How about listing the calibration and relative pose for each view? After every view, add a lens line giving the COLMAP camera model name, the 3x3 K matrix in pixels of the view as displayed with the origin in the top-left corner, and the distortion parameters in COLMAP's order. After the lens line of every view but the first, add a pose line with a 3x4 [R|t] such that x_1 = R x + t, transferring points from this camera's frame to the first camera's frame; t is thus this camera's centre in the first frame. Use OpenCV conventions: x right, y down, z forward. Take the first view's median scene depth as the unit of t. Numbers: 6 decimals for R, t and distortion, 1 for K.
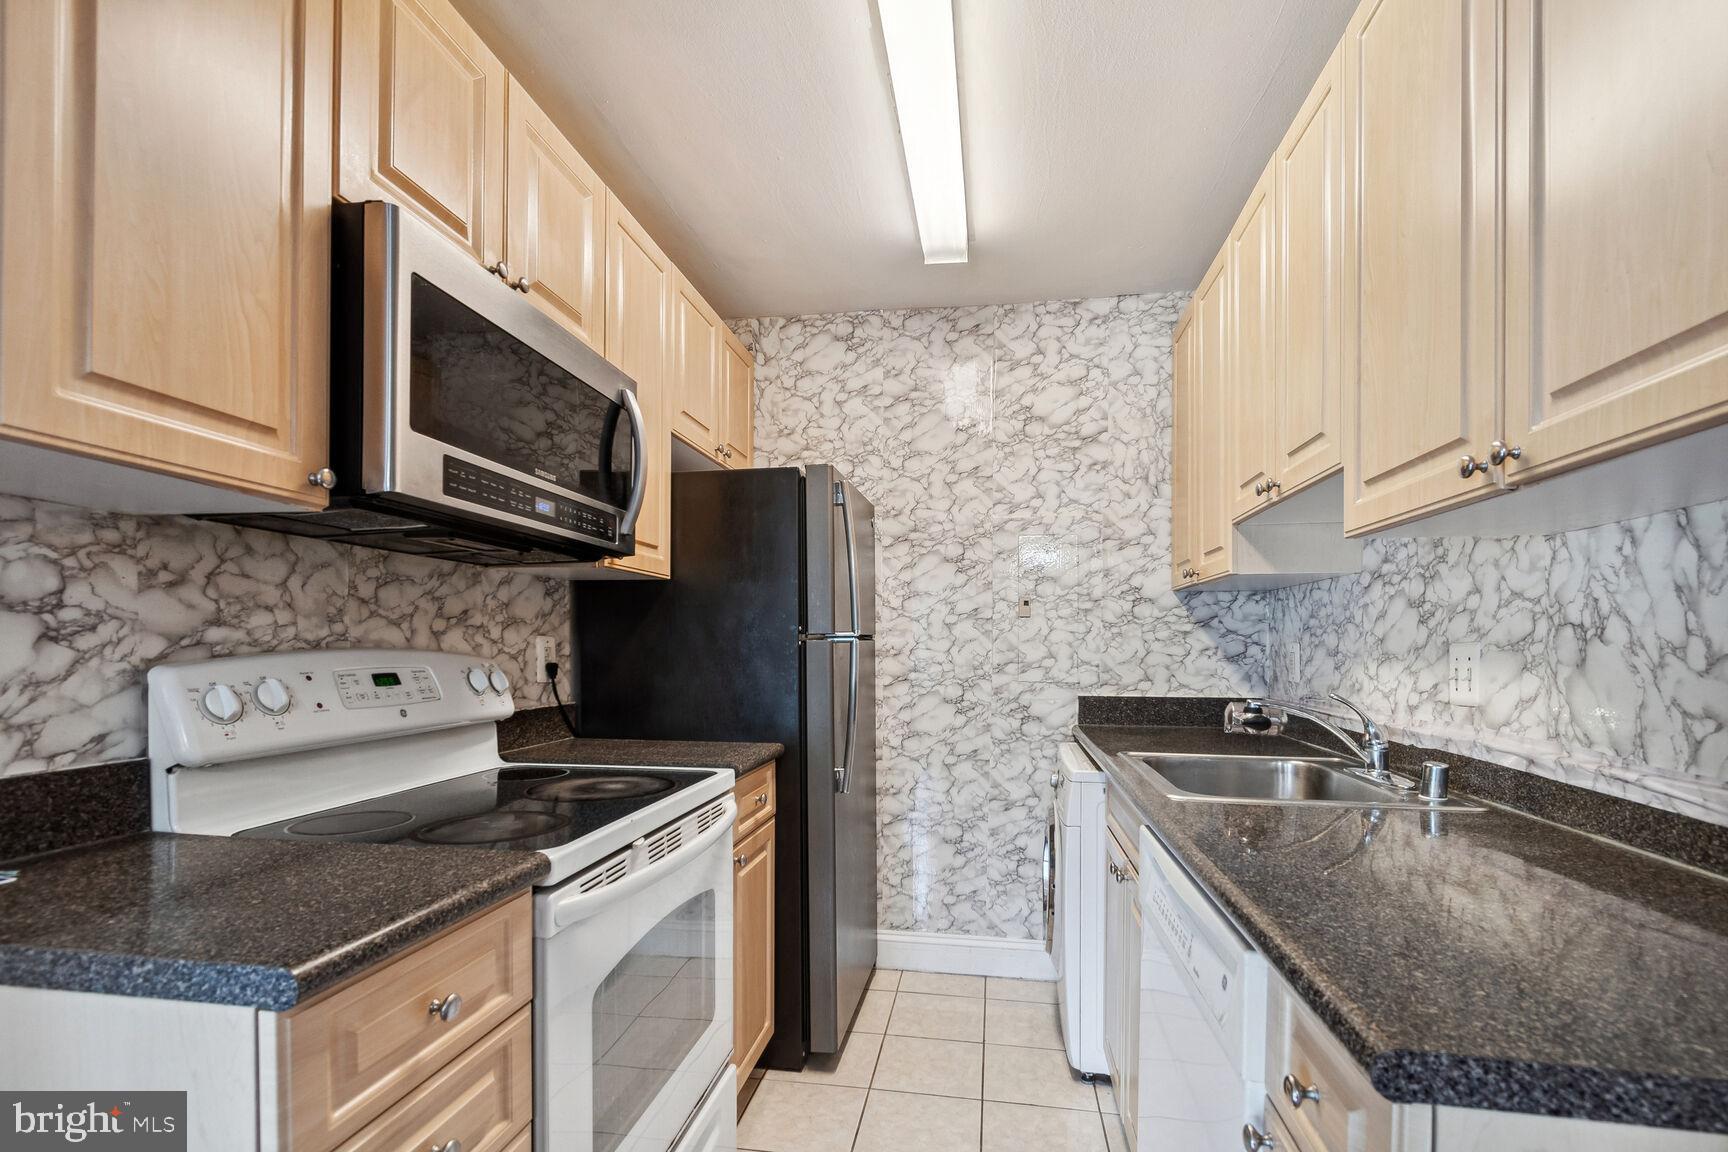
lens RADIAL K [[773.8, 0, 889.8], [0, 773.8, 642.9], [0, 0, 1]] dist [-0.001671, -0.001958]
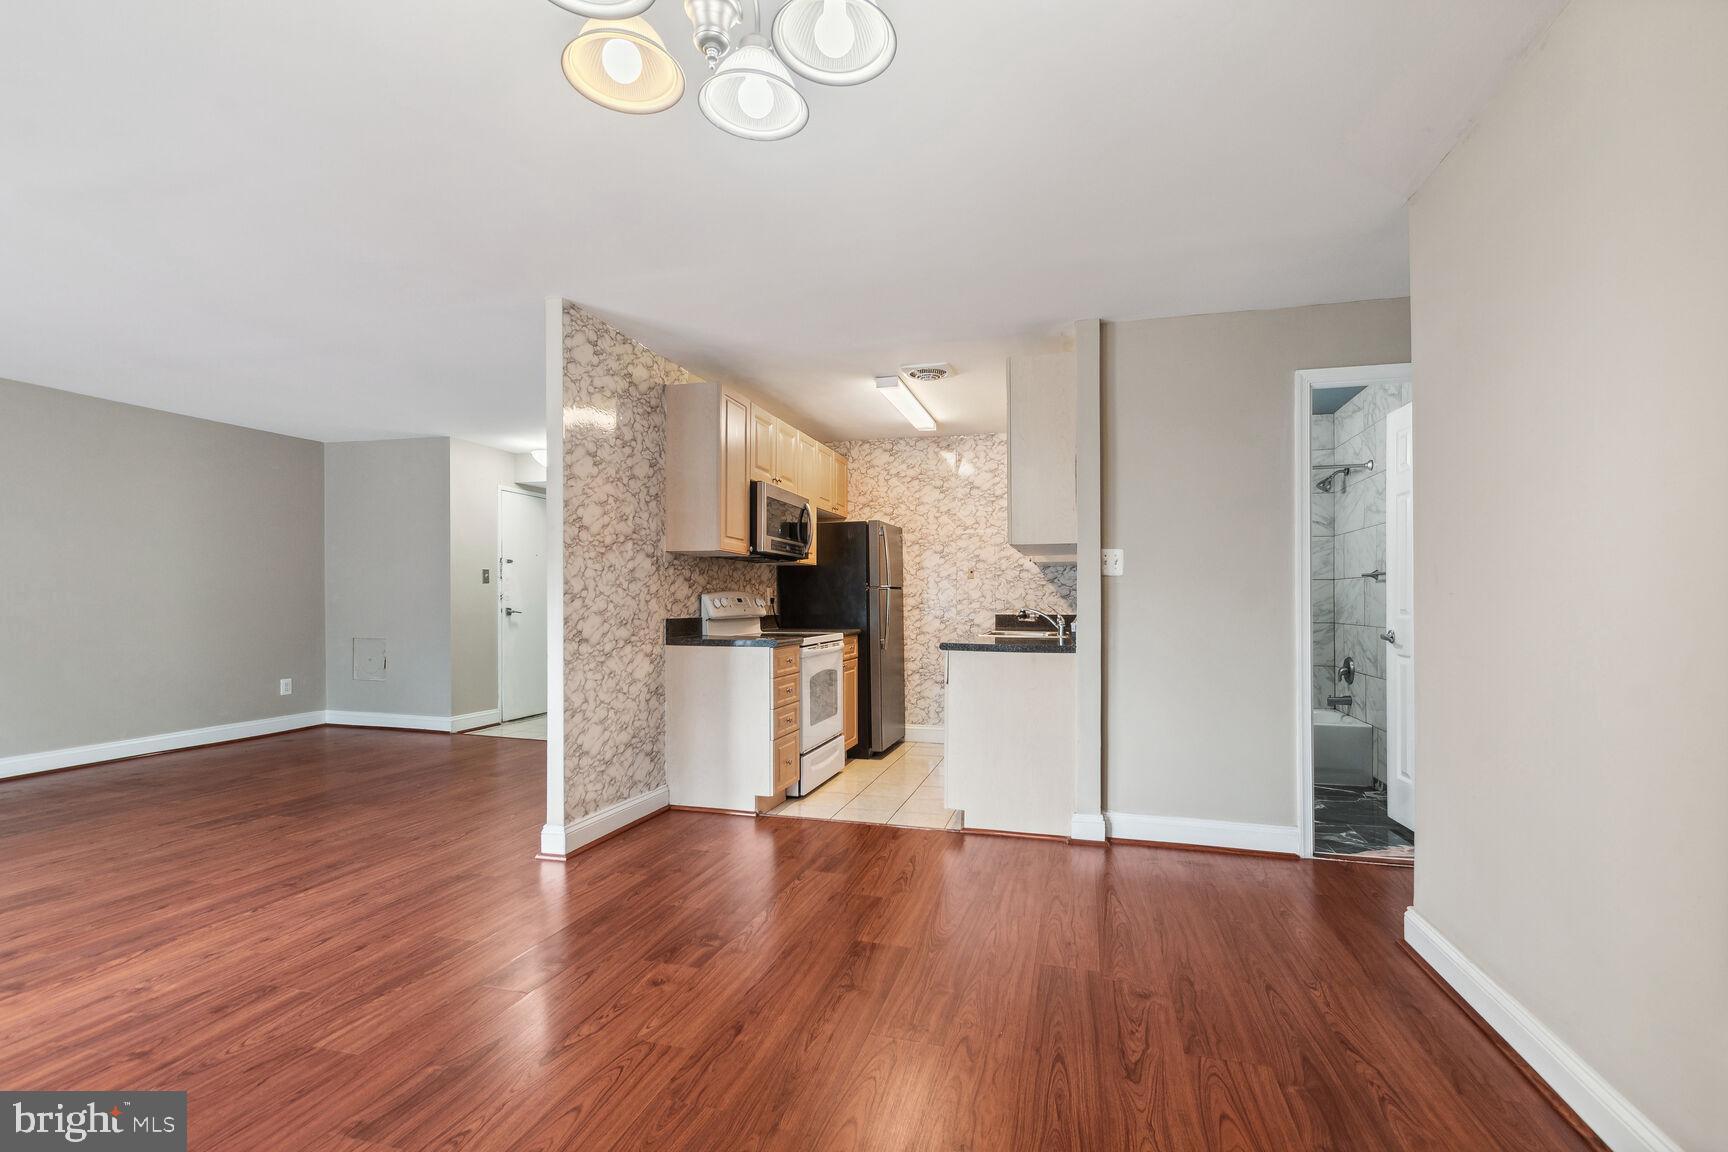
lens RADIAL K [[773.8, 0, 877.0], [0, 773.8, 594.0], [0, 0, 1]] dist [-0.001671, -0.001958]
pose [[0.992144, -0.004498, -0.125023, 0.190832], [0.003622, 0.999967, -0.007237, 0.026184], [0.125052, 0.006728, 0.992127, -1.237108]]
